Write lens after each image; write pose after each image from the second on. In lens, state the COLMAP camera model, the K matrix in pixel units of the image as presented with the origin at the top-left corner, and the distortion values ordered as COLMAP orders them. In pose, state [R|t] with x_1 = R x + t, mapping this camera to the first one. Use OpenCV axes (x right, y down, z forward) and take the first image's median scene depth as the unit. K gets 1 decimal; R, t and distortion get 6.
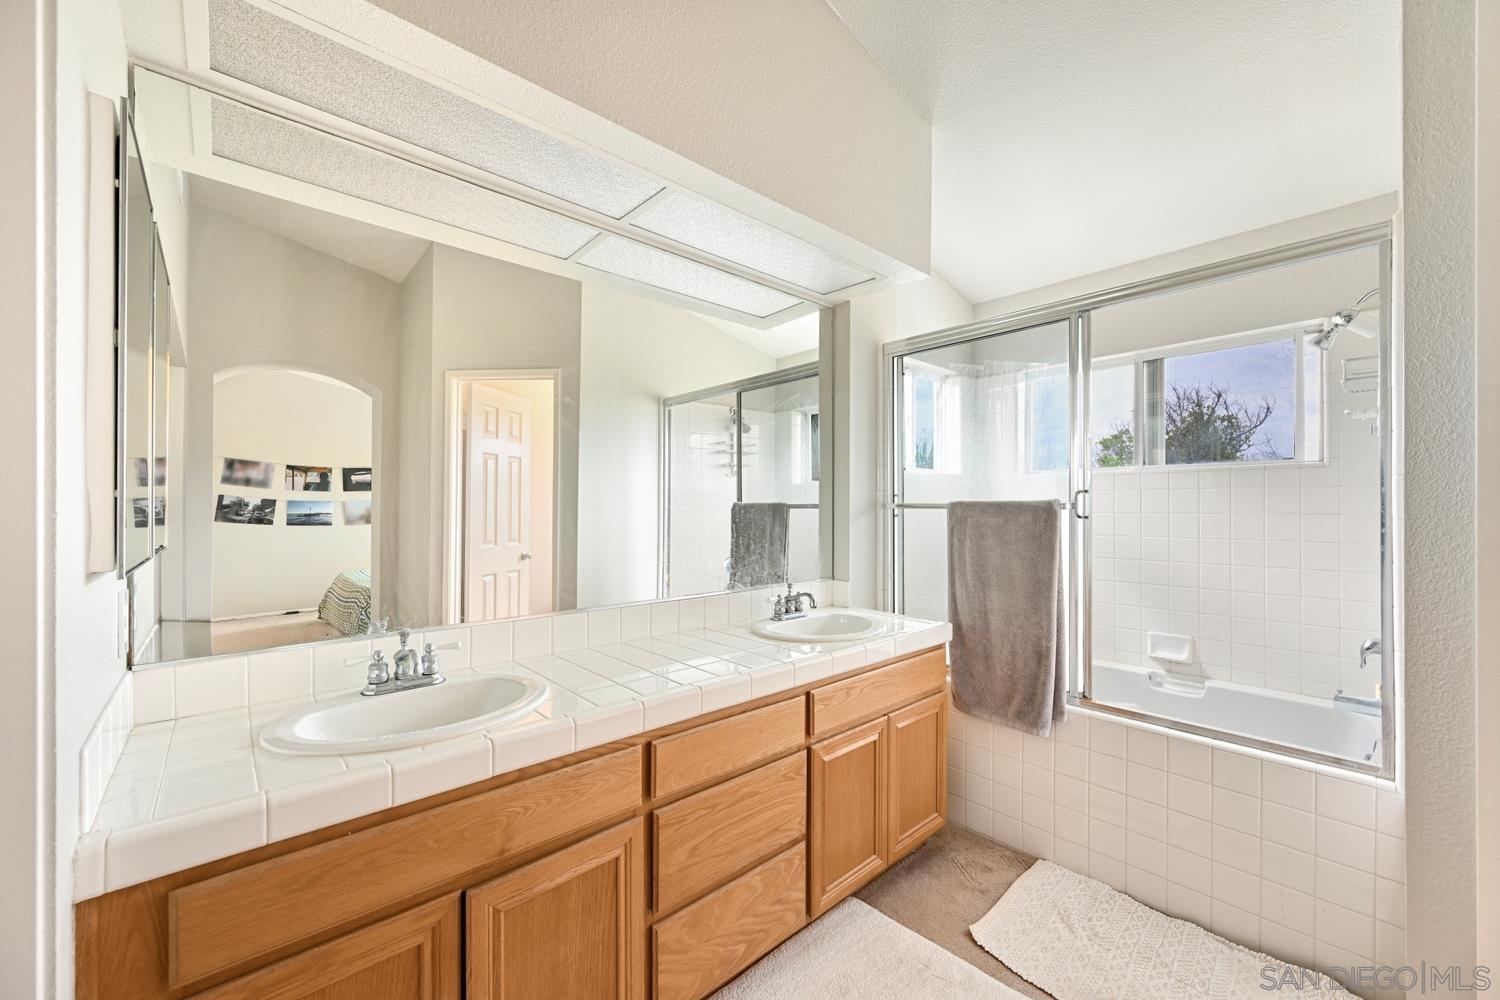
lens RADIAL K [[585.2, 0, 747.2], [0, 585.2, 505.8], [0, 0, 1]] dist [-0.003011, -0.000289]
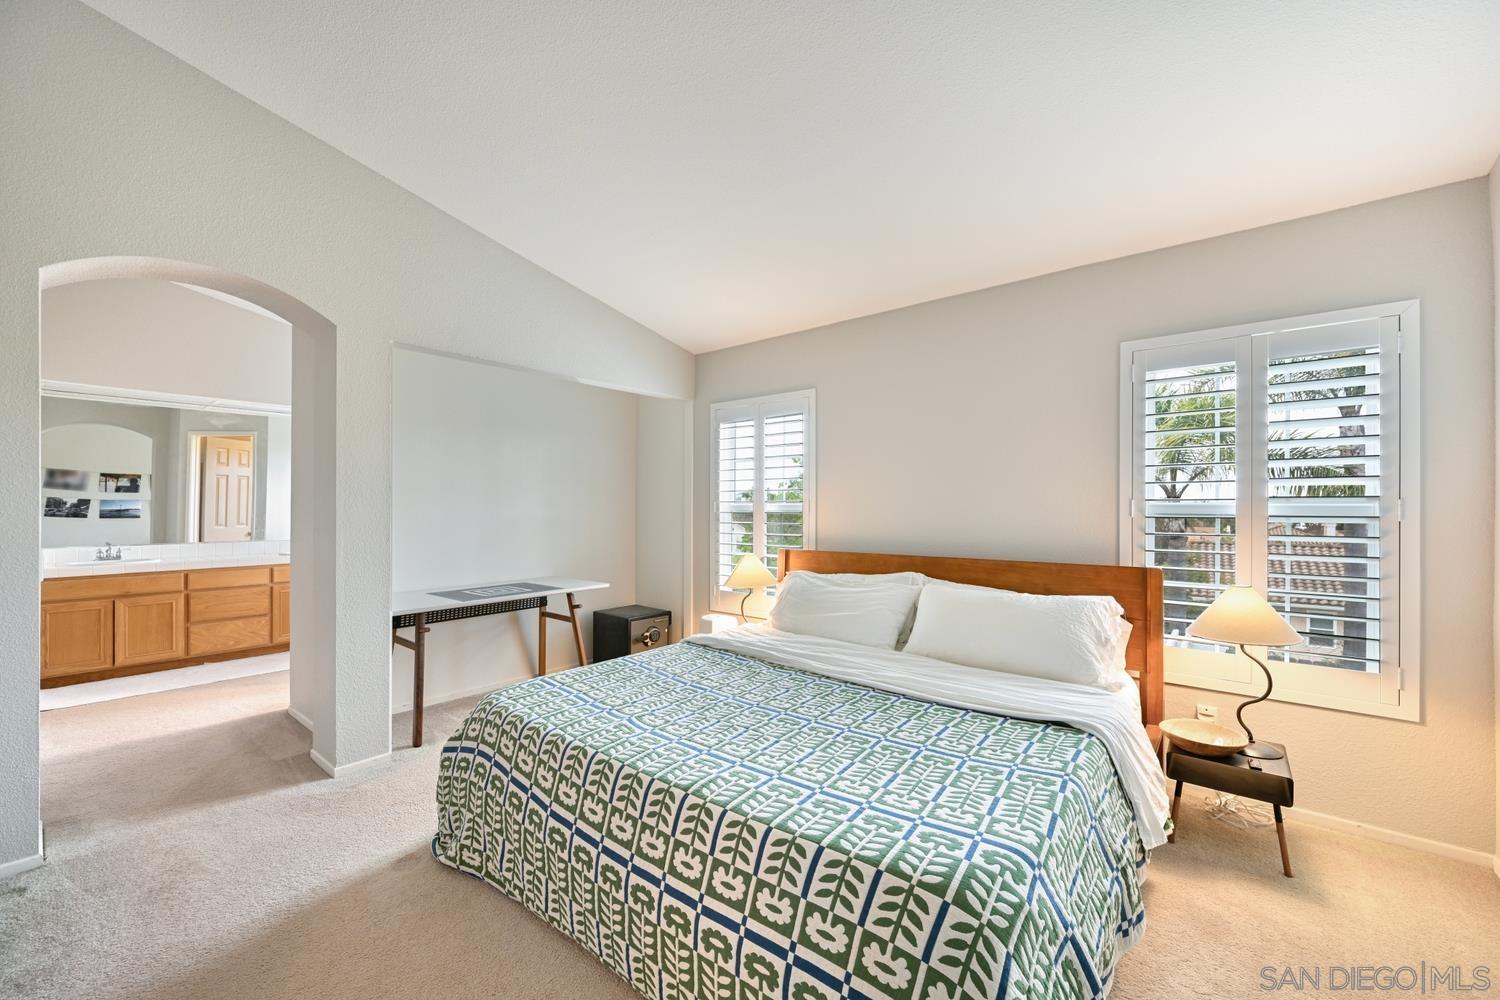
lens RADIAL K [[585.2, 0, 753.6], [0, 585.2, 500.6], [0, 0, 1]] dist [-0.003011, -0.000289]
pose [[0.988429, 0.000513, 0.151683, 0.517933], [-0.000332, 0.999999, -0.001217, -0.006441], [-0.151683, 0.001152, 0.988428, -0.579969]]
